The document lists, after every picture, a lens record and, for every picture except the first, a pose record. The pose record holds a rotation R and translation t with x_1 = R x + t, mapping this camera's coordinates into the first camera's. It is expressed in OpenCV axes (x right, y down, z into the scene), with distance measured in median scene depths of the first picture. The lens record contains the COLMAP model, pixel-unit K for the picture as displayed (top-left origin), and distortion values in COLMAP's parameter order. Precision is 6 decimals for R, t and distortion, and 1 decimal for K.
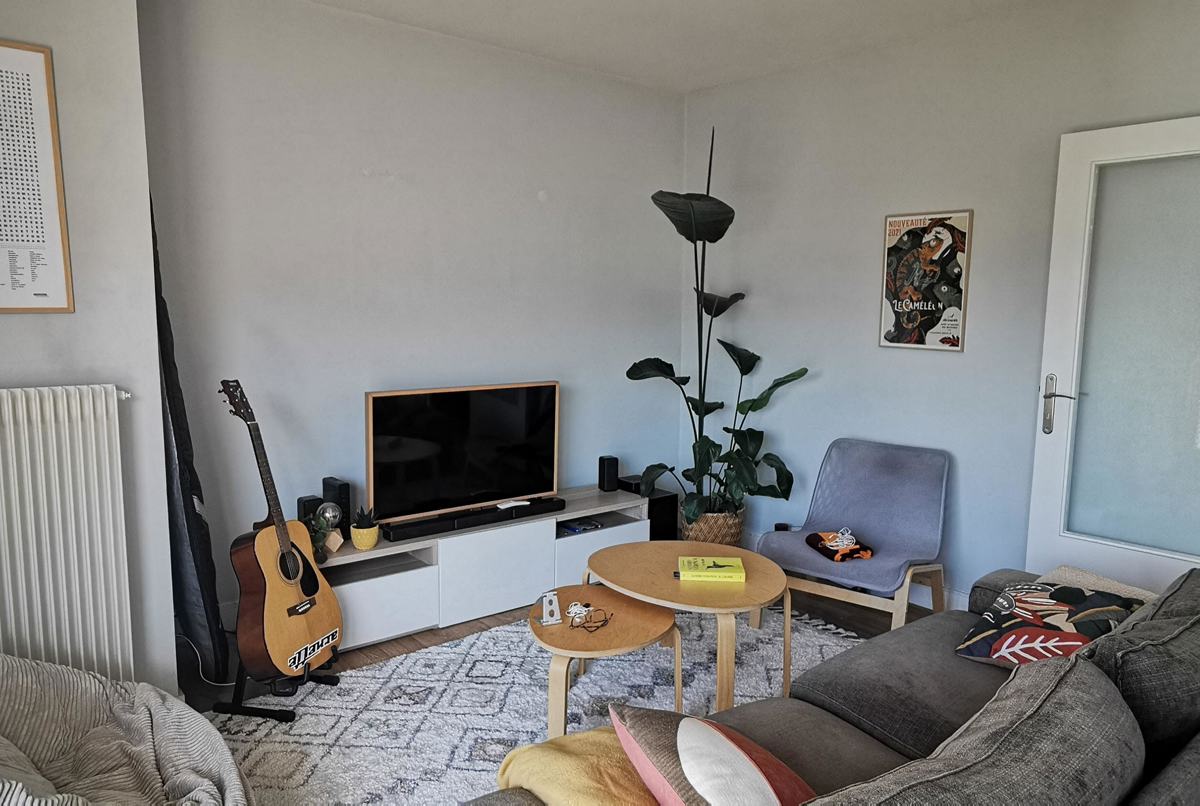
lens RADIAL K [[815.0, 0, 600.0], [0, 815.0, 403.0], [0, 0, 1]] dist [0.005577, 0.002426]
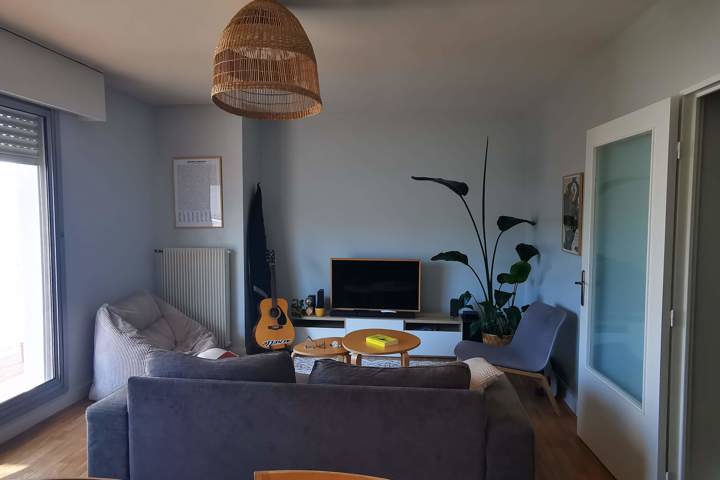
lens RADIAL K [[475.1, 0, 360.0], [0, 475.1, 240.0], [0, 0, 1]] dist [0.003357, 0.005958]
pose [[0.702970, 0.030354, -0.710572, 0.897625], [-0.081816, 0.995908, -0.038398, -0.020344], [0.706498, 0.085129, 0.702576, -0.017389]]
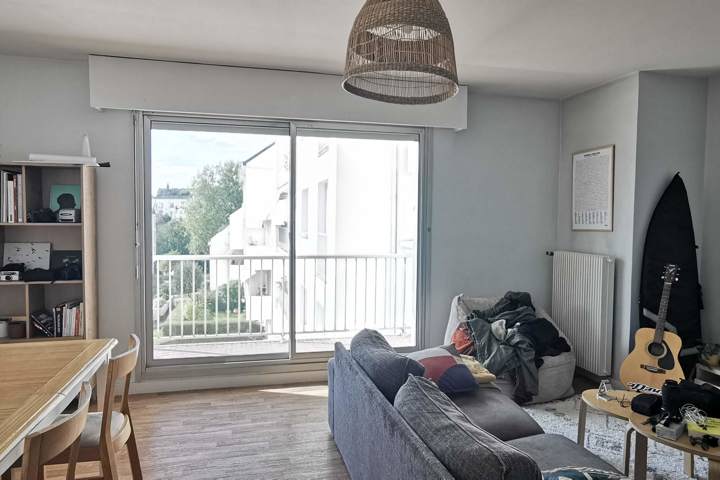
lens RADIAL K [[483.6, 0, 360.3], [0, 483.6, 243.3], [0, 0, 1]] dist [0.004572, 0.002364]
pose [[-0.421920, 0.029468, -0.906154, 0.937776], [-0.128974, 0.987356, 0.092161, -0.081488], [0.897413, 0.155755, -0.412784, 0.661608]]
